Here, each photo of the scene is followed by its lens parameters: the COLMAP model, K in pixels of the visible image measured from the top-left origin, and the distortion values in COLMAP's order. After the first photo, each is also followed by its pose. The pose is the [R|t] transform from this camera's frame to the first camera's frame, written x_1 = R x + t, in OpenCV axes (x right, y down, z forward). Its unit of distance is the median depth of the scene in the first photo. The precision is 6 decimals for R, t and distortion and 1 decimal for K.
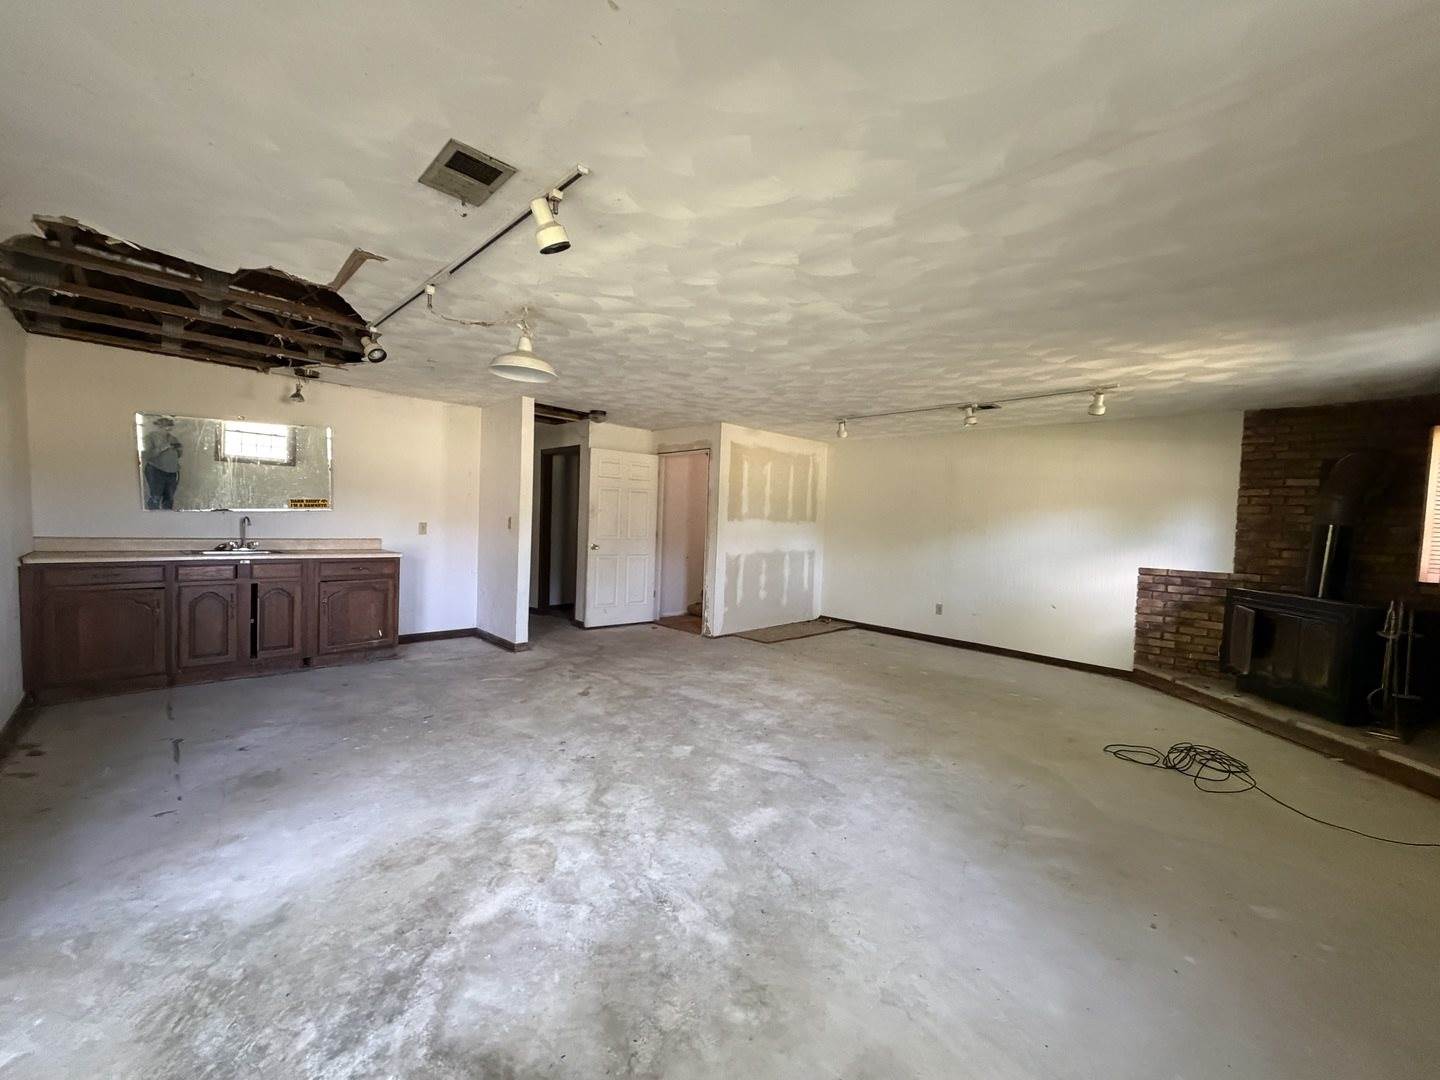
lens RADIAL K [[573.6, 0, 715.1], [0, 573.6, 537.5], [0, 0, 1]] dist [0.001389, 0.000302]
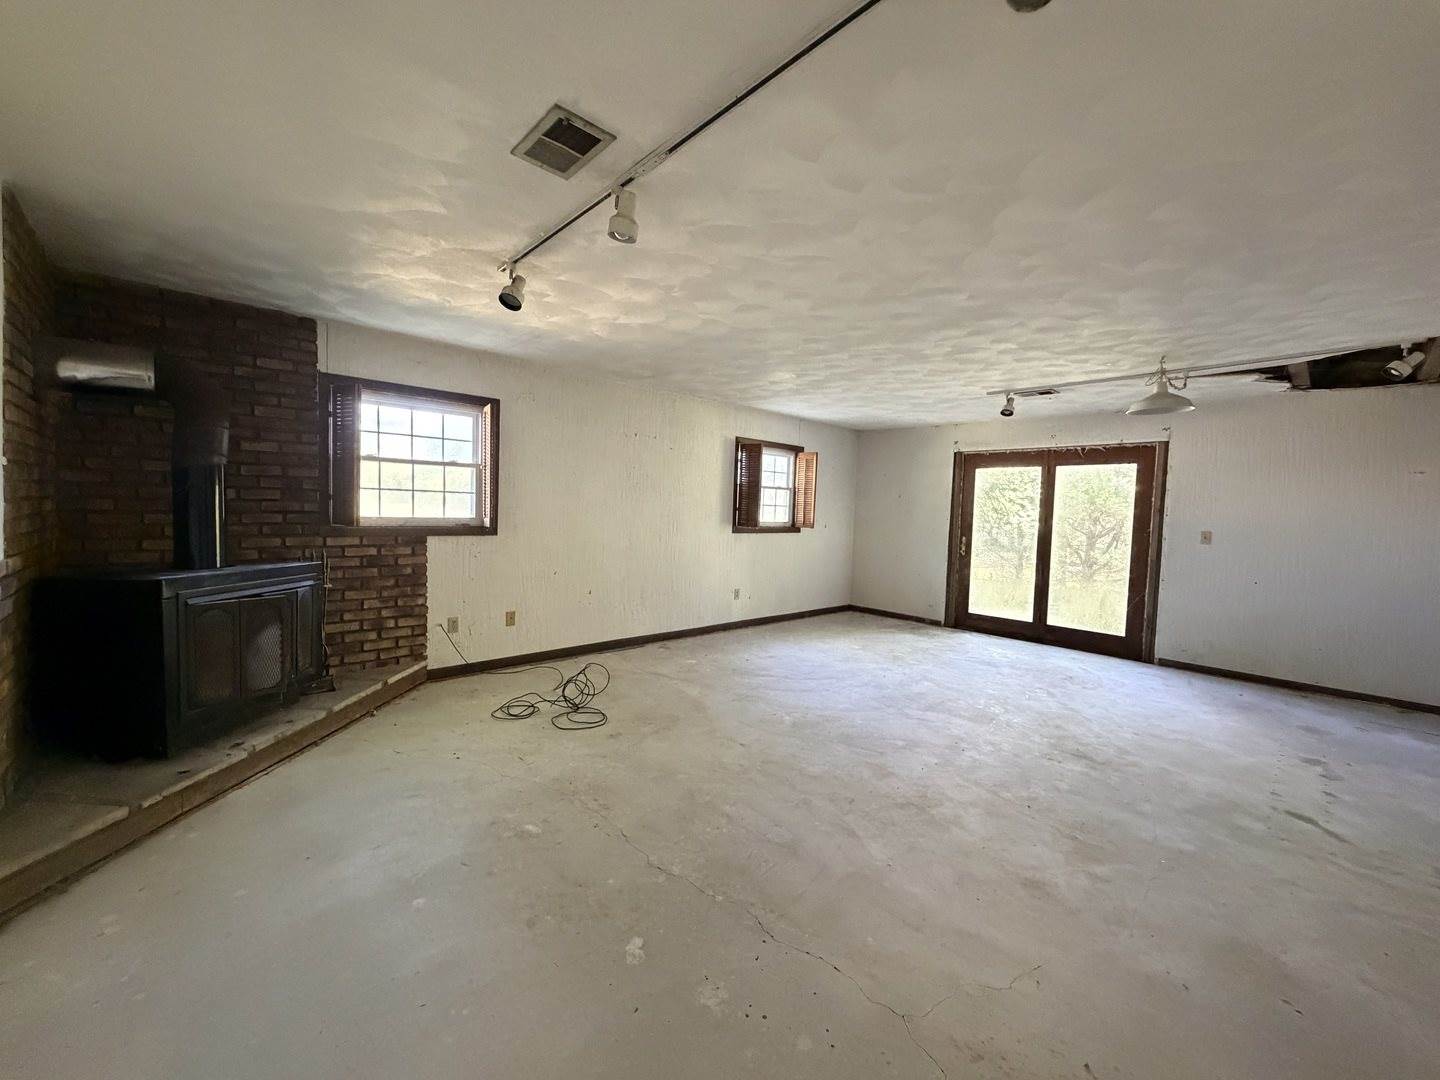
lens RADIAL K [[573.6, 0, 715.1], [0, 573.6, 537.5], [0, 0, 1]] dist [0.001389, 0.000302]
pose [[-0.996958, -0.073012, 0.027262, 0.452404], [-0.070557, 0.994116, 0.082190, -0.035016], [-0.033102, 0.080017, -0.996244, 1.809014]]
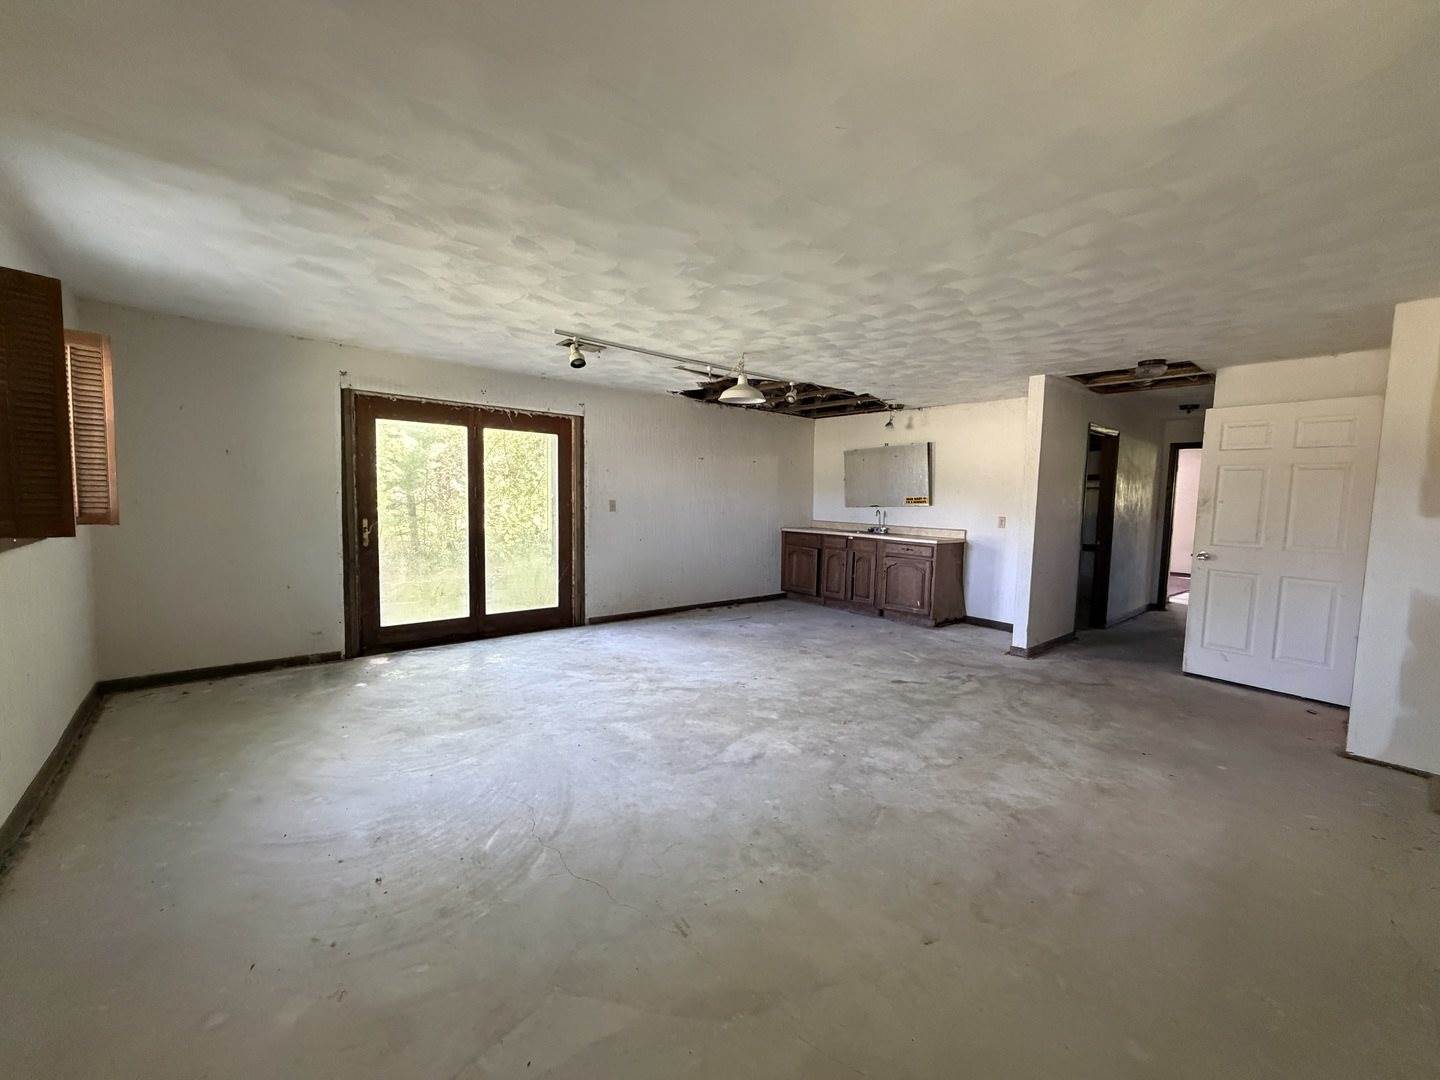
lens RADIAL K [[573.6, 0, 715.1], [0, 573.6, 537.5], [0, 0, 1]] dist [0.001389, 0.000302]
pose [[-0.072098, 0.032181, -0.996878, 0.873123], [-0.058788, 0.997605, 0.036457, 0.006842], [0.995664, 0.061233, -0.070034, 0.830691]]
